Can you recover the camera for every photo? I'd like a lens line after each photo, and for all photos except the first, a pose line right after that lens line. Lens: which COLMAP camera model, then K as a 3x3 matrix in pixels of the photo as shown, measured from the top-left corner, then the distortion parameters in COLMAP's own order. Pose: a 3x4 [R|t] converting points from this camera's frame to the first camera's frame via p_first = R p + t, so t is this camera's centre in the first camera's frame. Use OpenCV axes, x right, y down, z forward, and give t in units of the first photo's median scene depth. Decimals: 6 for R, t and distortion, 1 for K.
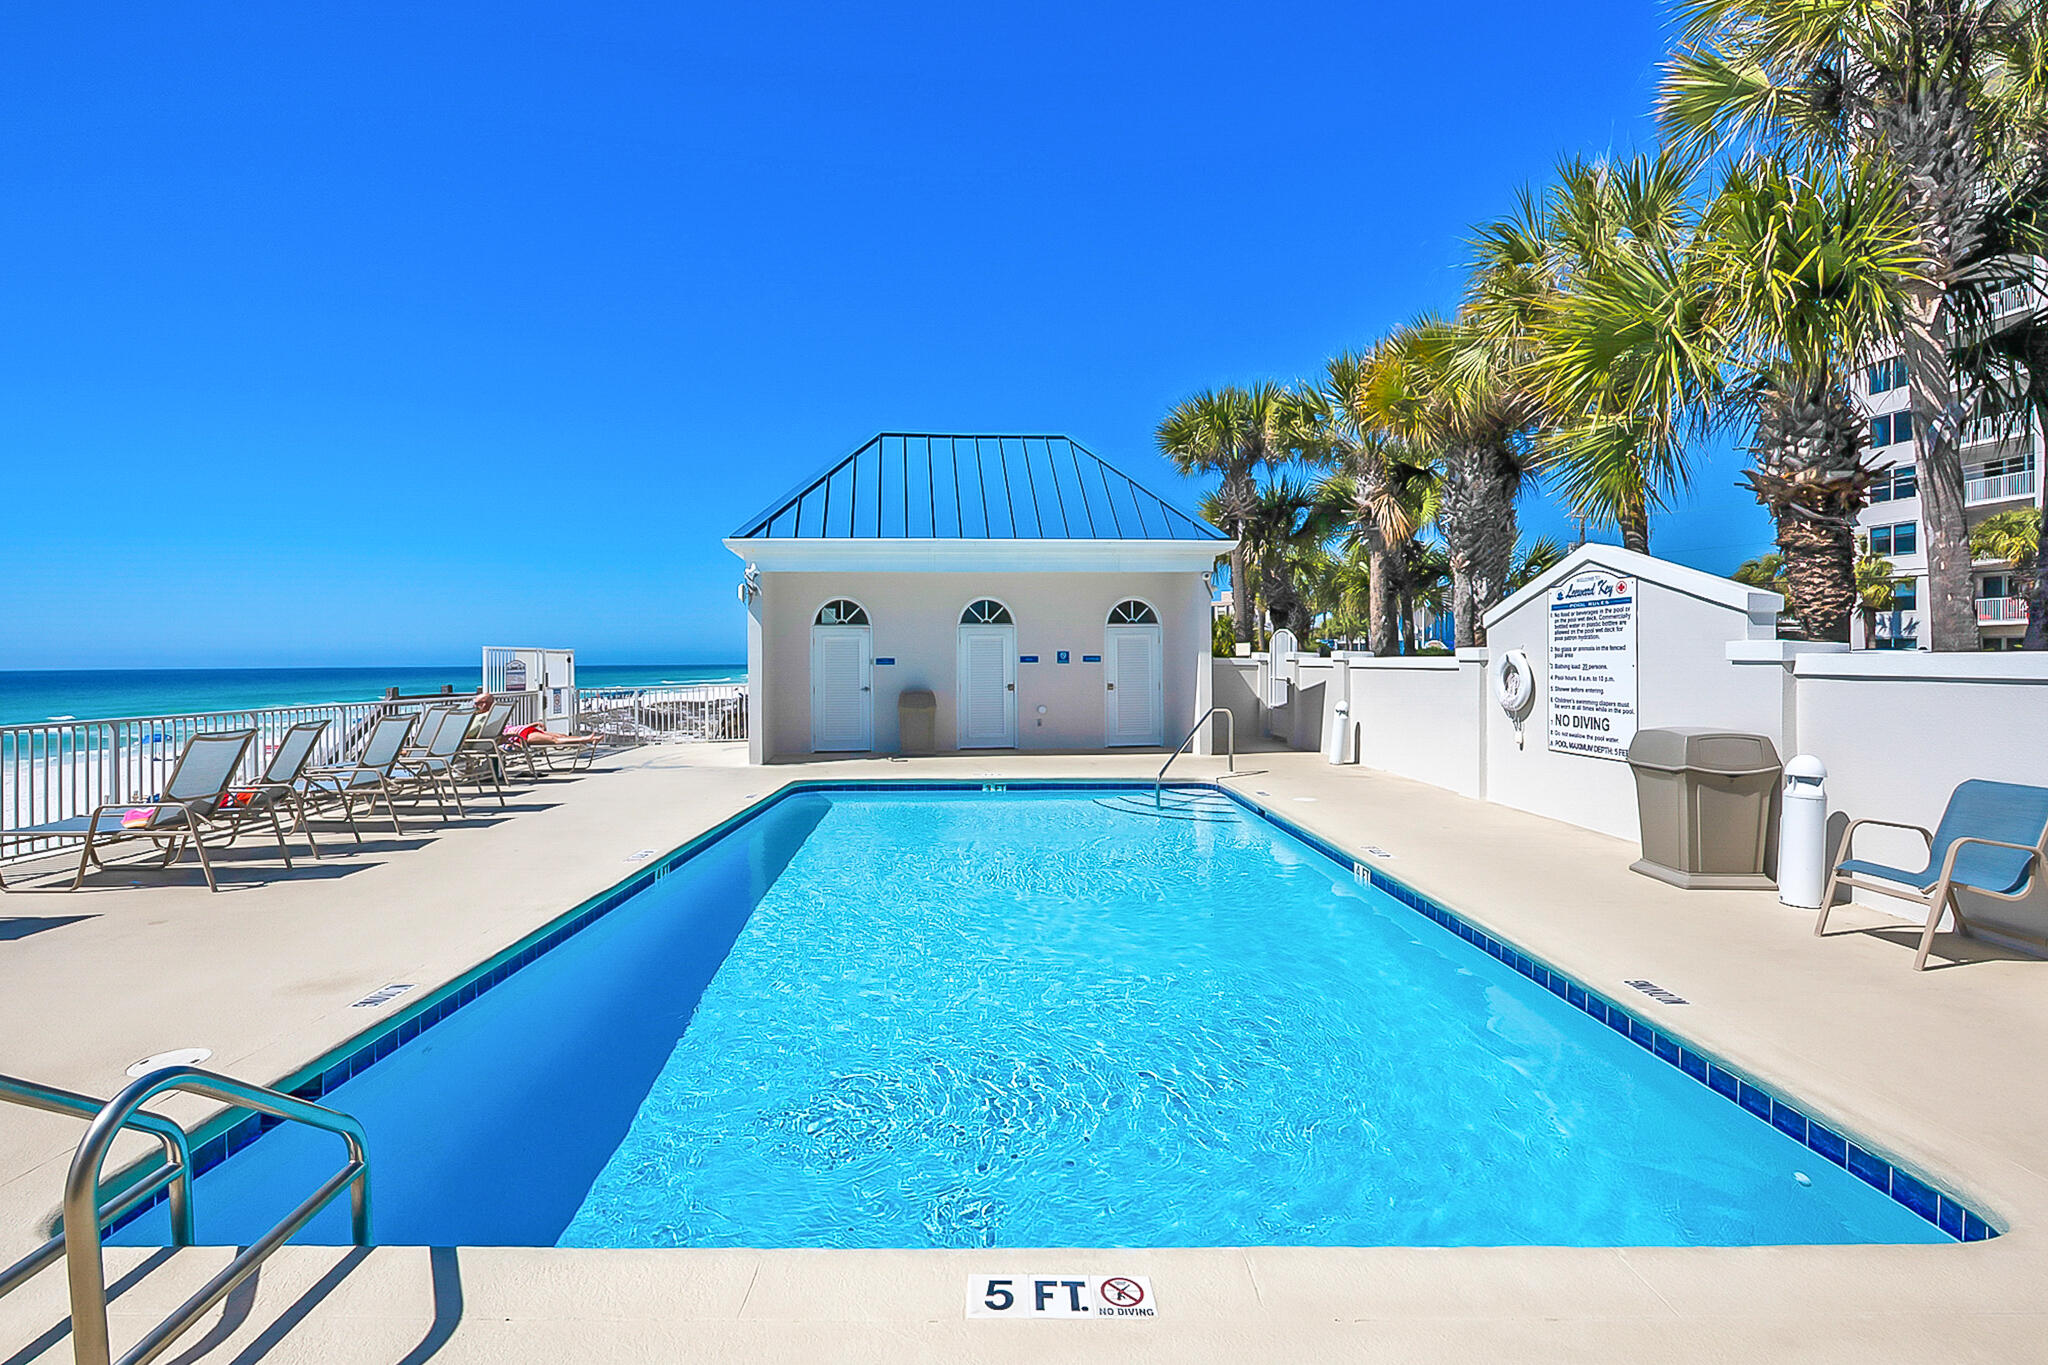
lens RADIAL K [[933.2, 0, 1024.0], [0, 933.2, 682.5], [0, 0, 1]] dist [-0.012081, -0.000237]
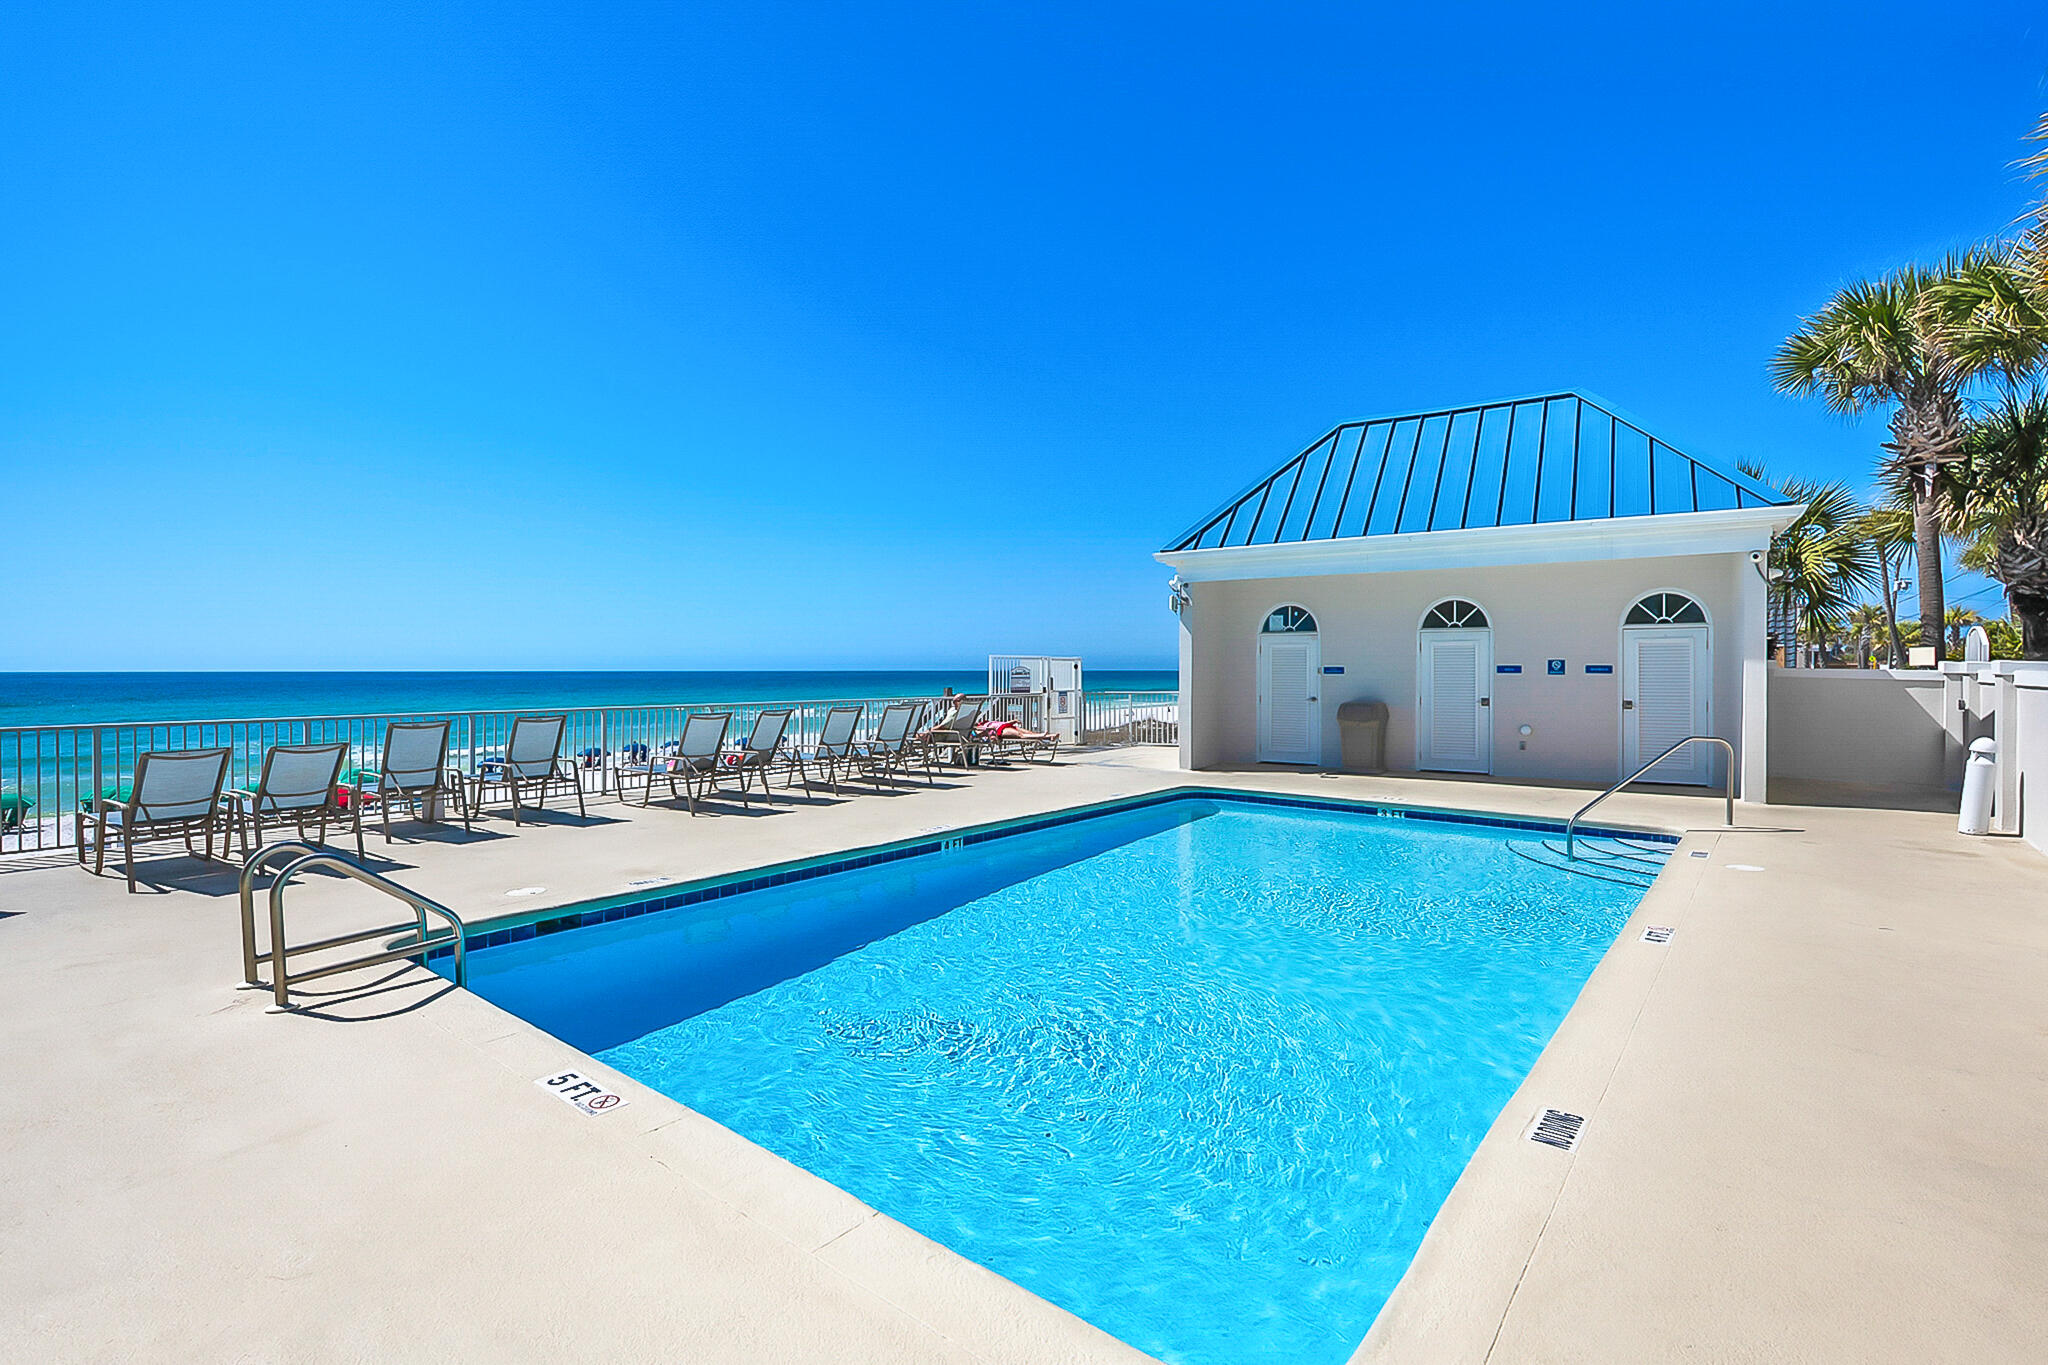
lens RADIAL K [[1003.1, 0, 1024.0], [0, 1003.1, 682.5], [0, 0, 1]] dist [0.001157, 0.000146]
pose [[0.760182, 0.016188, -0.649508, 0.280204], [-0.021557, 0.999768, -0.000313, -0.003553], [0.649352, 0.014239, 0.760354, 0.036841]]
